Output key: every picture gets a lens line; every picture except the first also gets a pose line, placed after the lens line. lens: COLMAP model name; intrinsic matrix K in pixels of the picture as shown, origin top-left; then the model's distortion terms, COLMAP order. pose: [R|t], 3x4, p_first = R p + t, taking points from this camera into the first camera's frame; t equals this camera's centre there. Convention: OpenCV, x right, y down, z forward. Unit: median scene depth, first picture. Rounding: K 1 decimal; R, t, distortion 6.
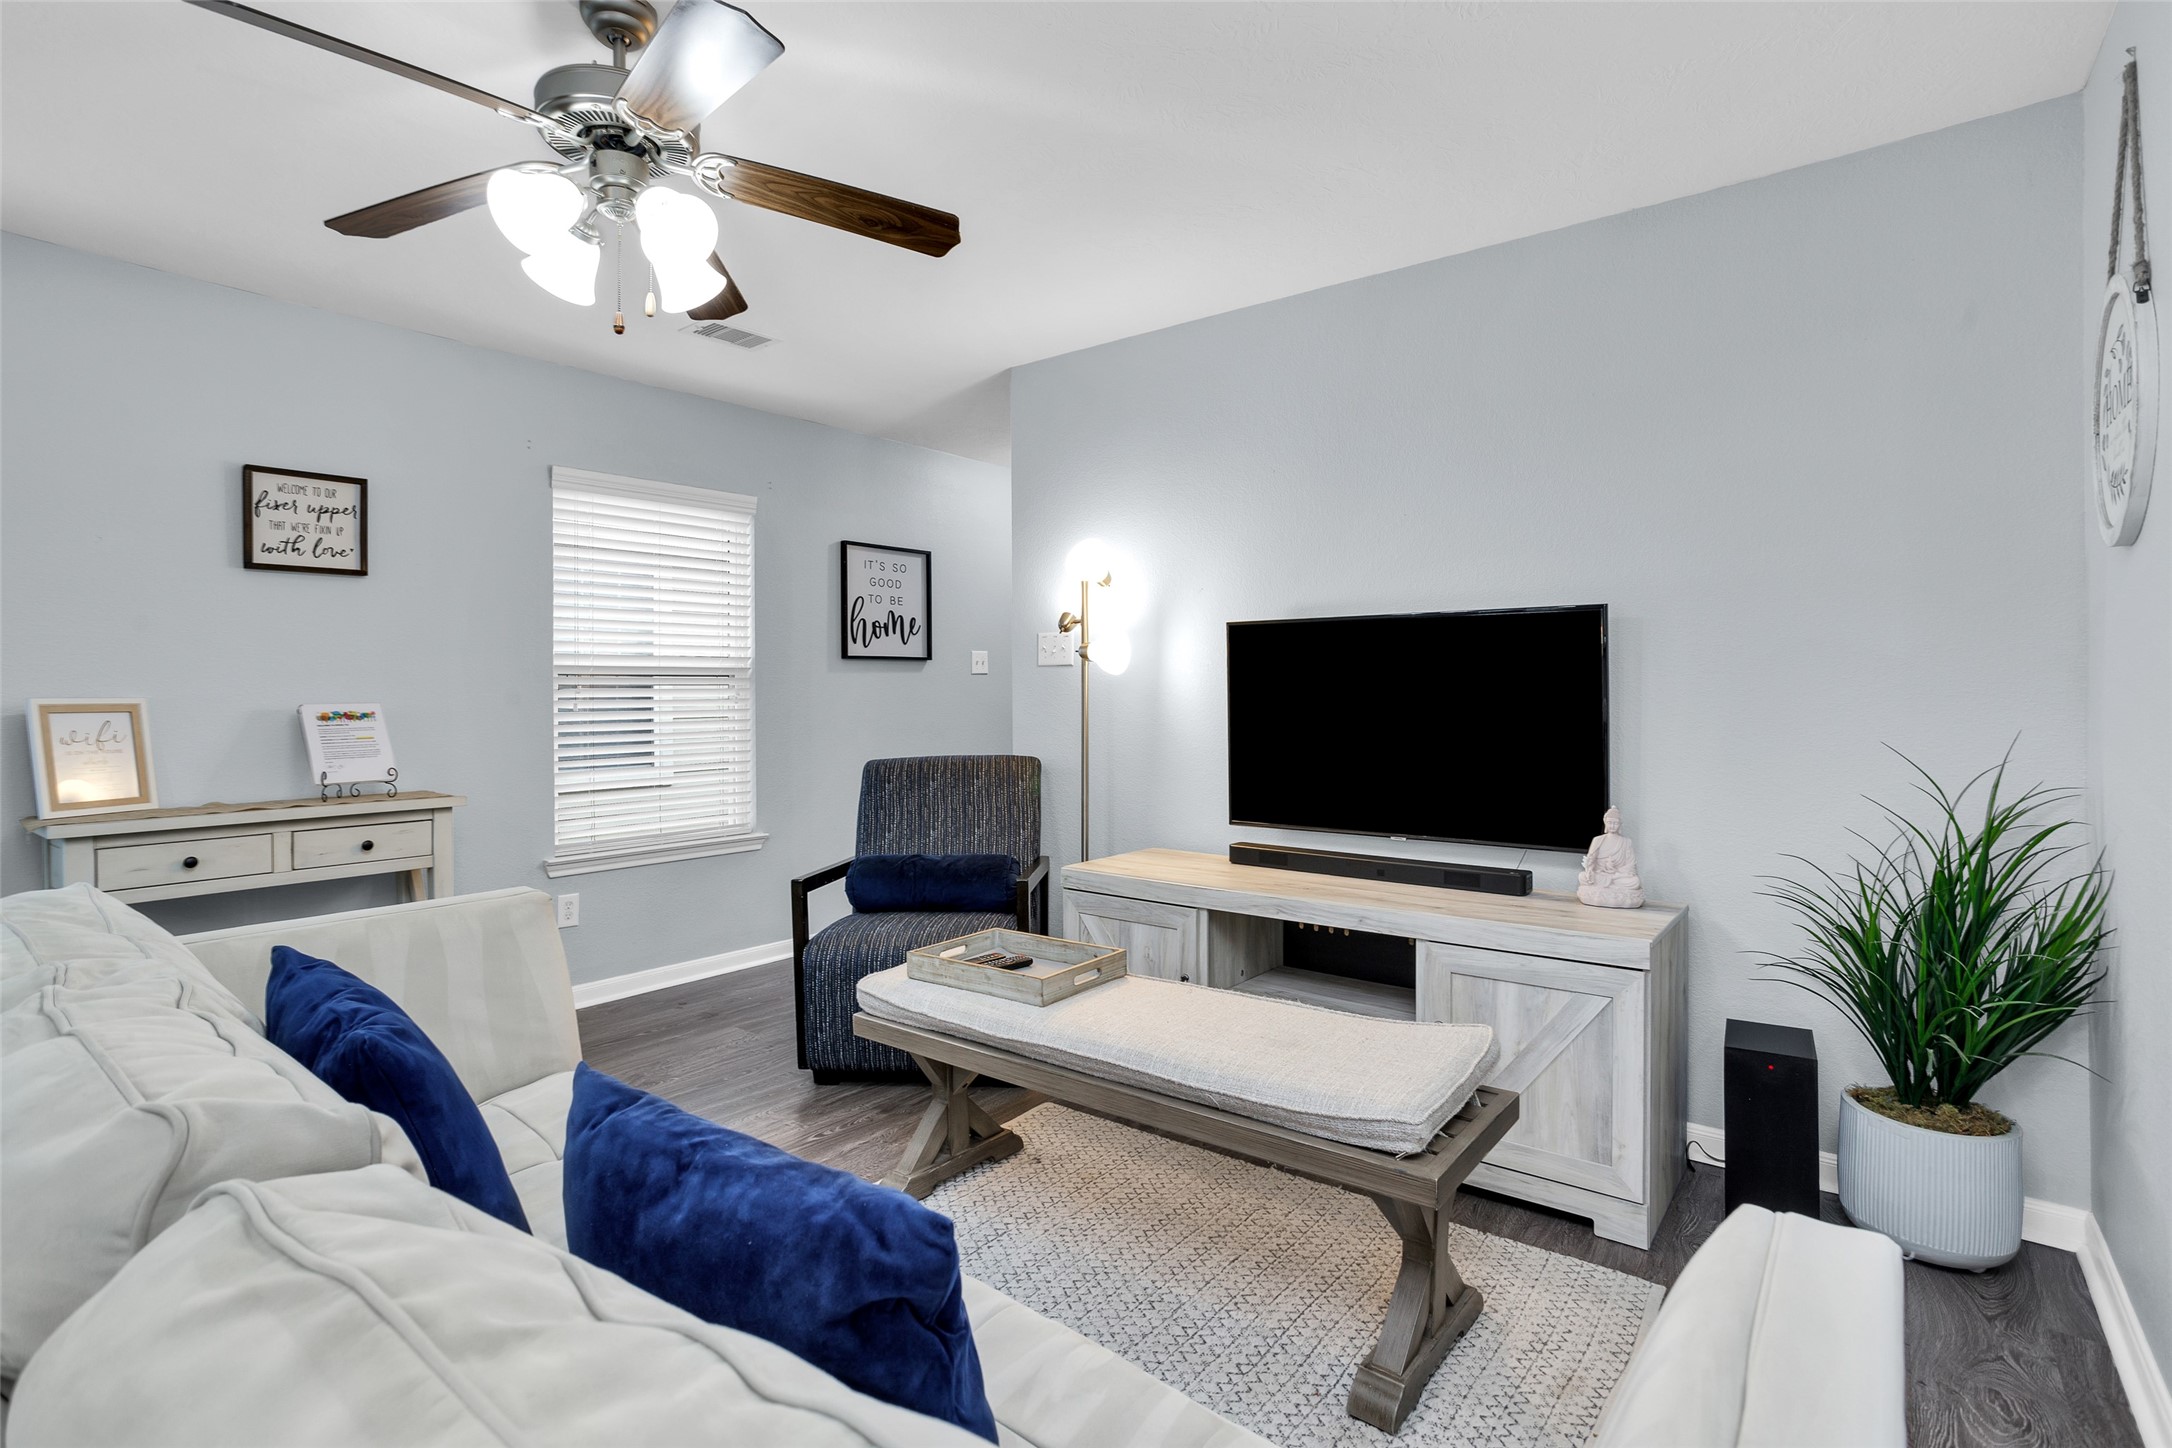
lens RADIAL K [[1040.3, 0, 1084.7], [0, 1040.3, 716.5], [0, 0, 1]] dist [0.000574, 0.000176]
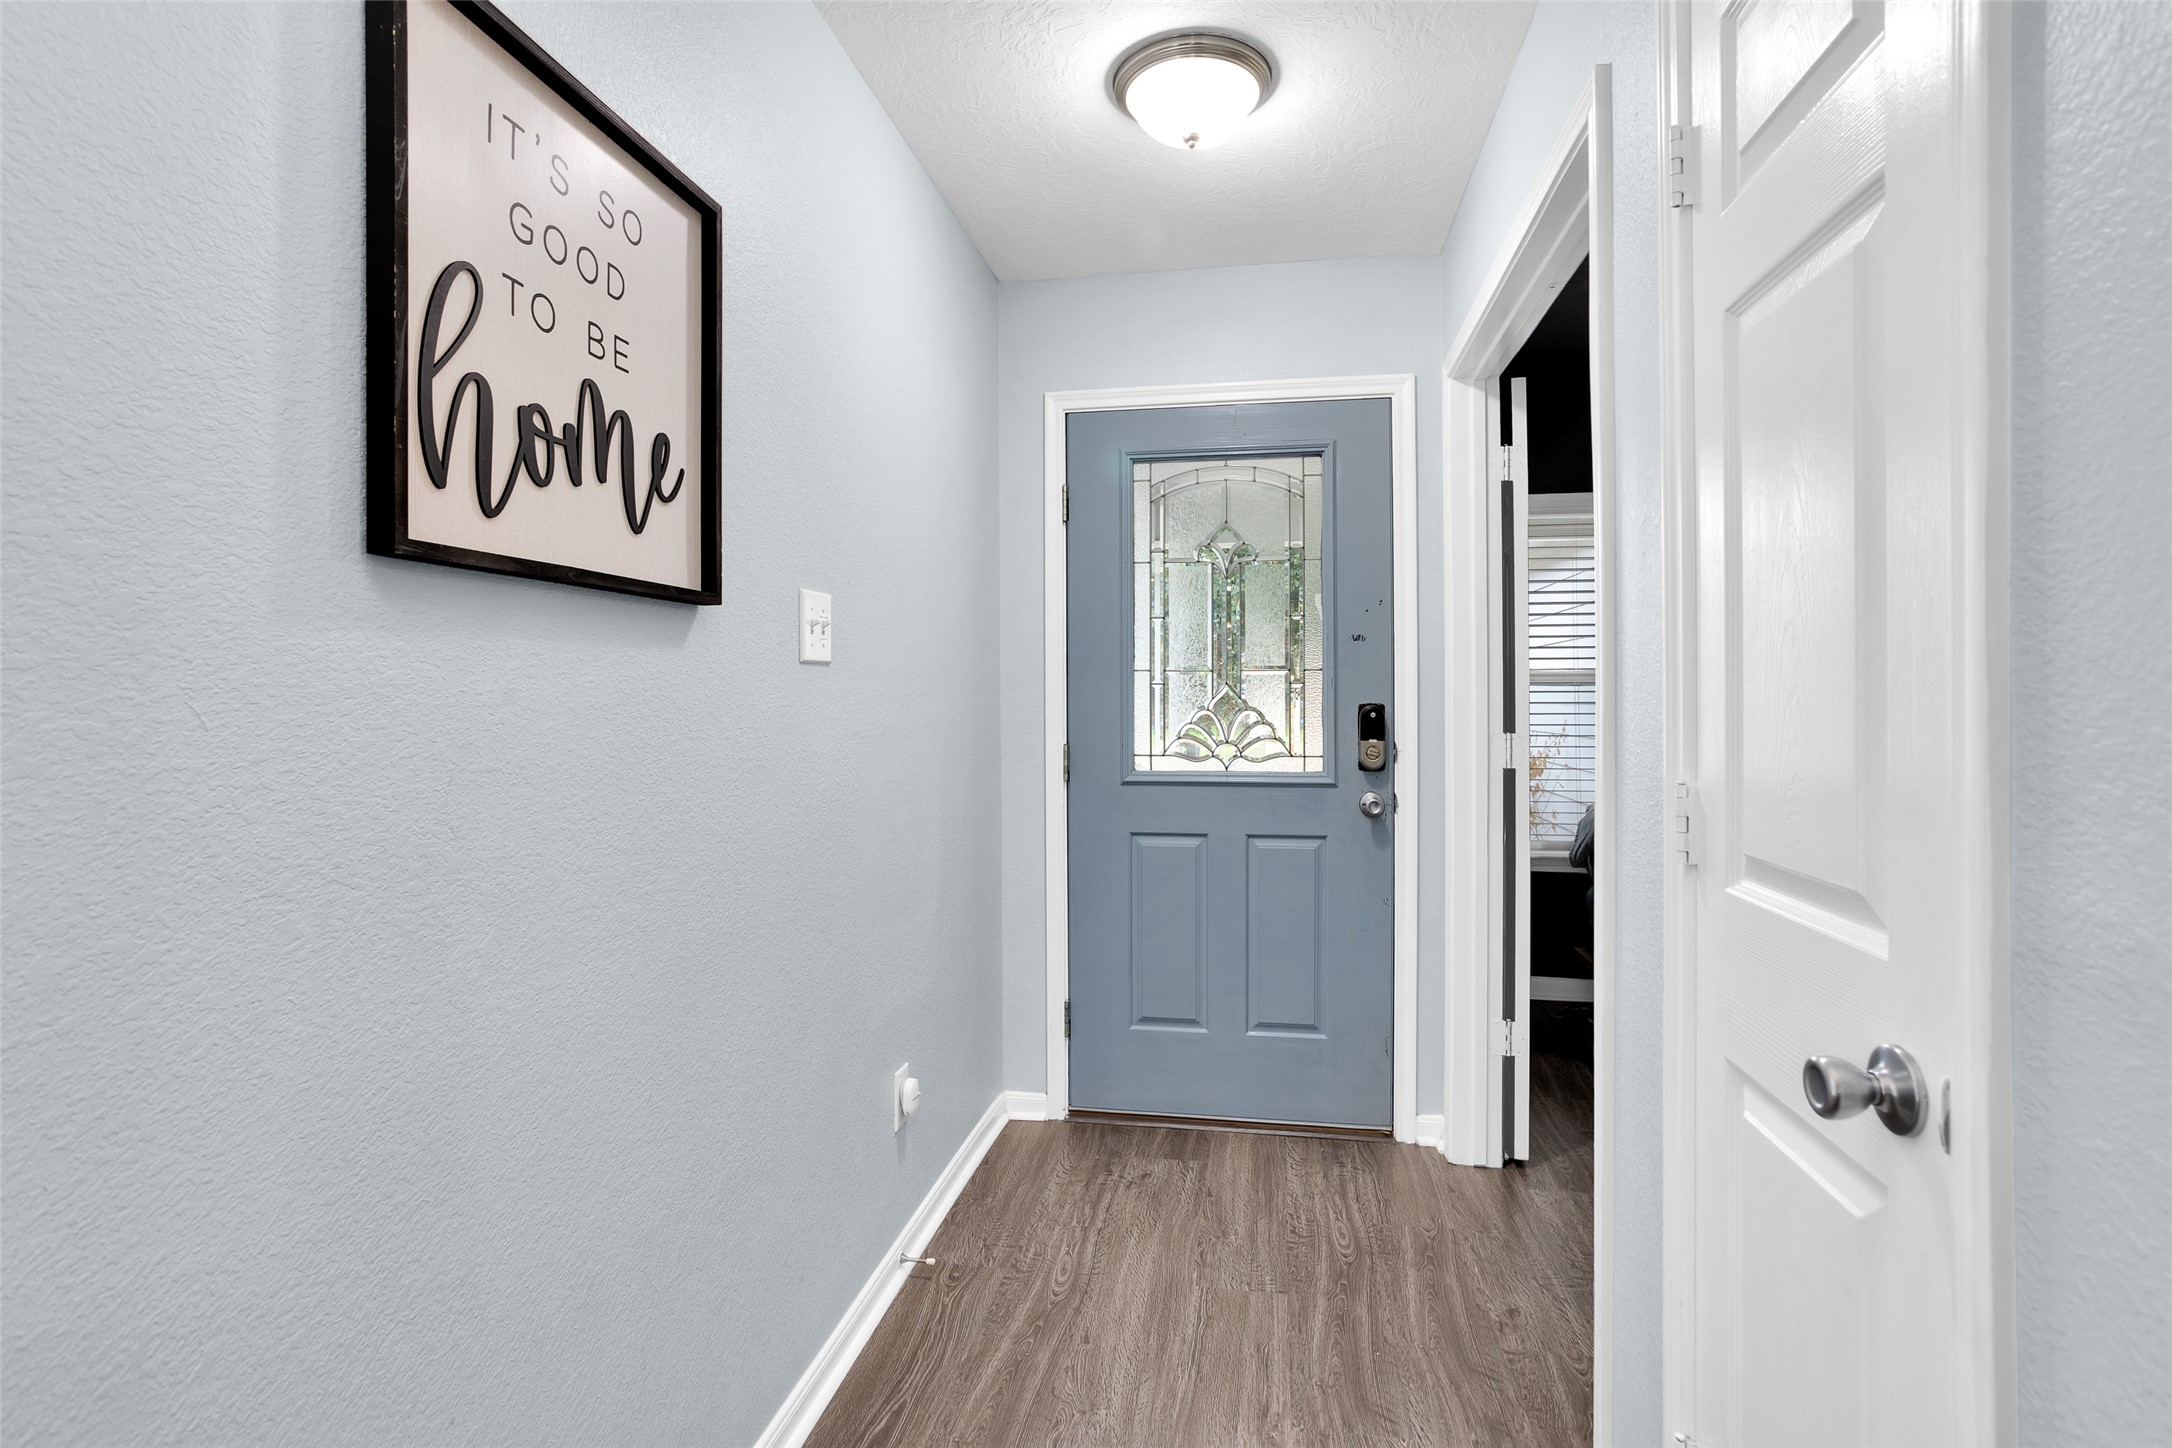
lens RADIAL K [[1040.3, 0, 1087.8], [0, 1040.3, 707.0], [0, 0, 1]] dist [0.000574, 0.000176]
pose [[0.886085, 0.000557, 0.463522, -0.195663], [0.003178, 0.999968, -0.007278, -0.024998], [-0.463511, 0.007922, 0.886056, 0.737166]]
